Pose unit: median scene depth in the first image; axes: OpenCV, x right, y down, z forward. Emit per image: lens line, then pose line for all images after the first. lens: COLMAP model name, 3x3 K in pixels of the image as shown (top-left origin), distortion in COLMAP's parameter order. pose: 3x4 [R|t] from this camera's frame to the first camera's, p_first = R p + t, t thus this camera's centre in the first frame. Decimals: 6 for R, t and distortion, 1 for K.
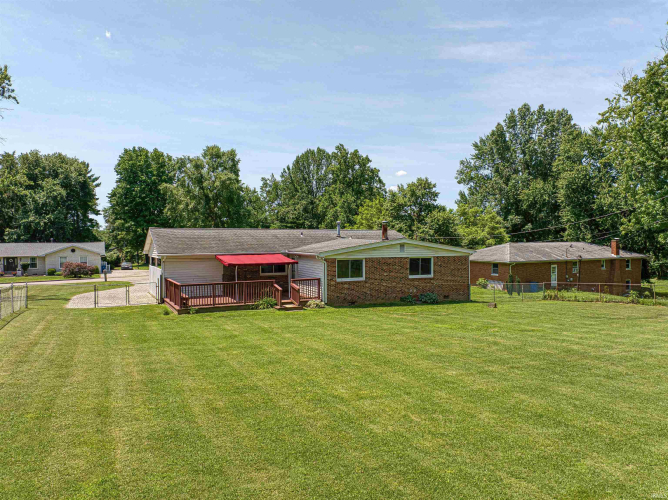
lens RADIAL K [[477.0, 0, 335.2], [0, 477.0, 250.1], [0, 0, 1]] dist [0.006502, -0.029313]
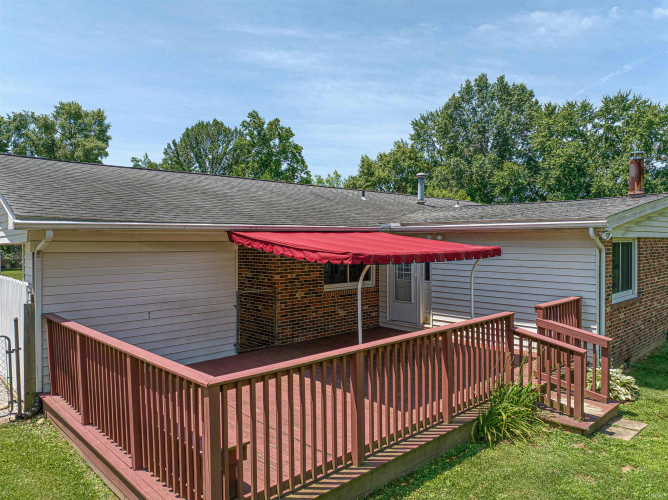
lens RADIAL K [[477.0, 0, 334.6], [0, 477.0, 246.8], [0, 0, 1]] dist [0.006502, -0.029313]
pose [[0.958060, -0.005149, 0.286521, -0.093985], [0.008247, 0.999920, -0.009606, 0.008358], [-0.286449, 0.011566, 0.958026, 0.237712]]
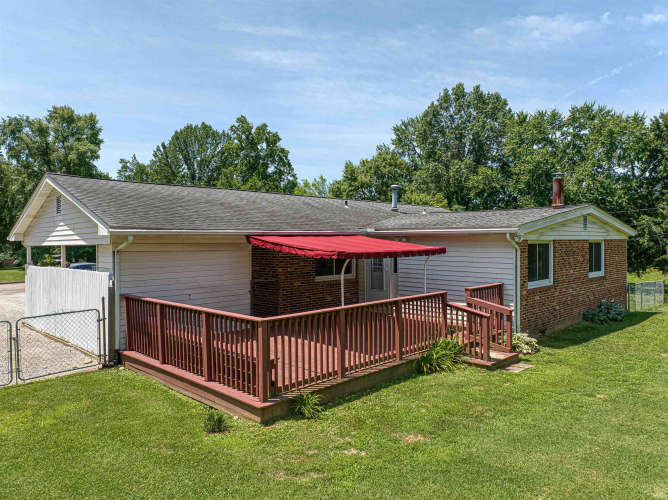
lens RADIAL K [[477.0, 0, 334.3], [0, 477.0, 246.5], [0, 0, 1]] dist [0.006502, -0.029313]
pose [[0.948337, -0.005576, 0.317215, -0.106782], [0.009005, 0.999916, -0.009345, 0.008565], [-0.317136, 0.011719, 0.948308, 0.200709]]
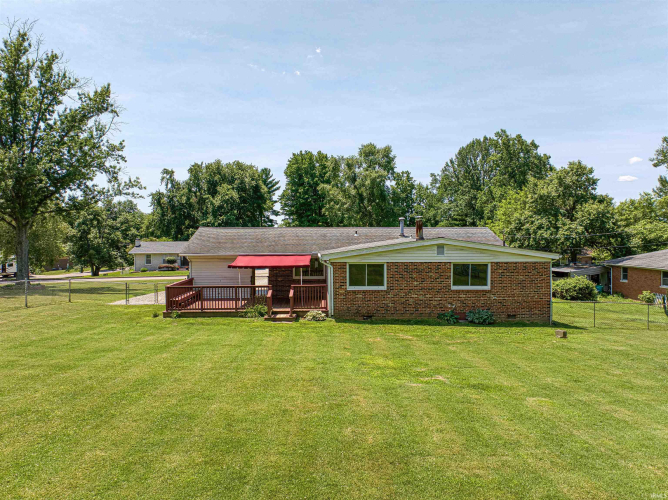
lens RADIAL K [[477.0, 0, 333.3], [0, 477.0, 252.6], [0, 0, 1]] dist [0.006502, -0.029313]
pose [[0.909018, 0.013369, -0.416543, 0.106675], [-0.009784, 0.999894, 0.010741, -0.002619], [0.416642, -0.005688, 0.909053, 0.076646]]
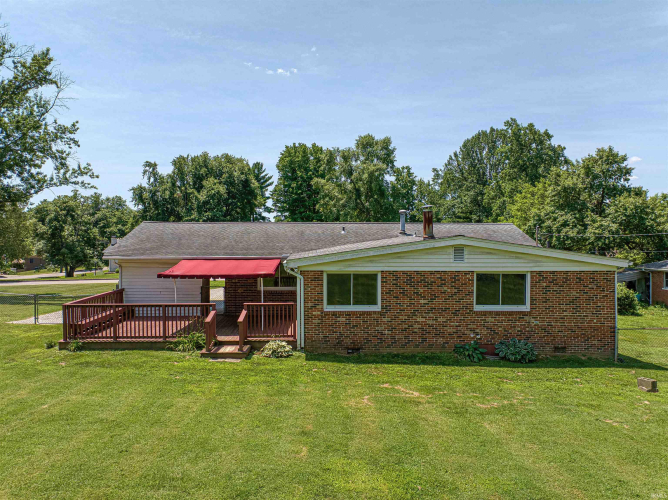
lens RADIAL K [[477.0, 0, 332.9], [0, 477.0, 248.5], [0, 0, 1]] dist [0.006502, -0.029313]
pose [[0.908789, 0.014155, -0.417015, 0.082384], [-0.013236, 0.999899, 0.005096, -0.004202], [0.417046, 0.000888, 0.908885, 0.157105]]
